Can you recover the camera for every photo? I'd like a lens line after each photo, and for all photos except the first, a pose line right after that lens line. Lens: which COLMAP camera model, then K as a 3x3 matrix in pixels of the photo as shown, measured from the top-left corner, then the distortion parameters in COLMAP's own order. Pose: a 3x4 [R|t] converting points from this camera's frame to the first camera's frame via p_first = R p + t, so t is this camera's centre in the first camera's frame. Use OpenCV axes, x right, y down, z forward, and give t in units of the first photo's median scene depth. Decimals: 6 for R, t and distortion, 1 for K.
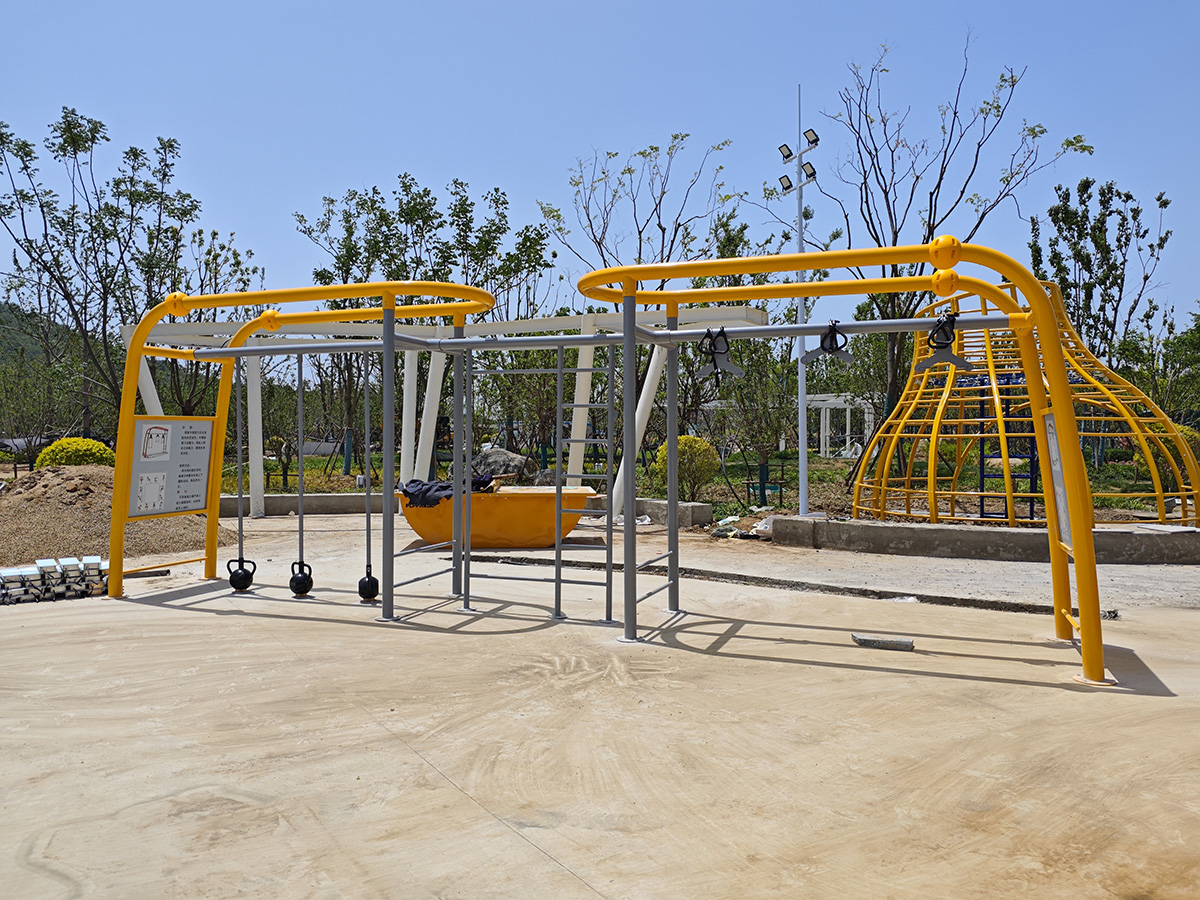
lens RADIAL K [[870.8, 0, 600.0], [0, 870.8, 450.0], [0, 0, 1]] dist [0.008816, -0.001203]
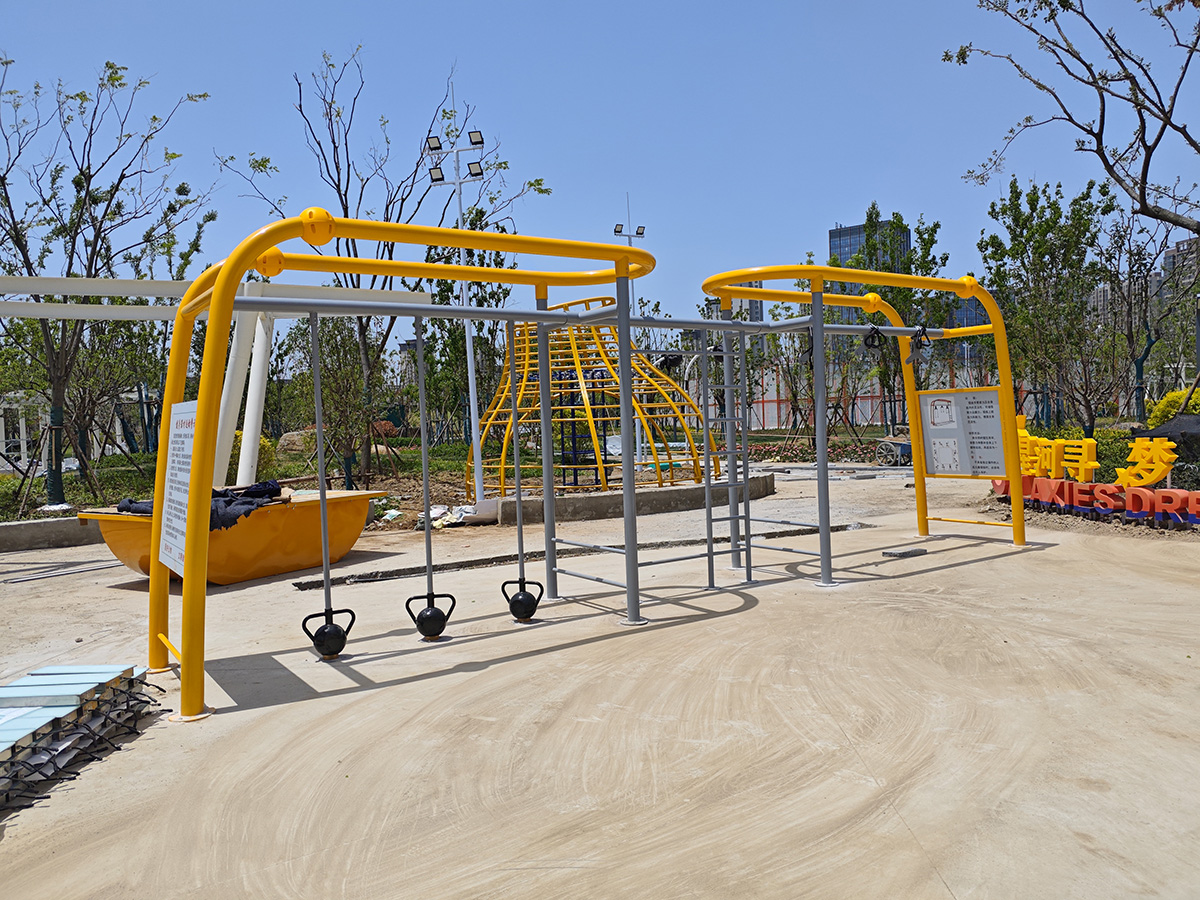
lens RADIAL K [[878.2, 0, 600.0], [0, 878.2, 450.0], [0, 0, 1]] dist [0.003960, -0.004076]
pose [[0.573365, -0.048330, 0.817873, -1.419340], [0.051455, 0.998412, 0.022926, -0.006549], [-0.817683, 0.028939, 0.574941, 0.735286]]
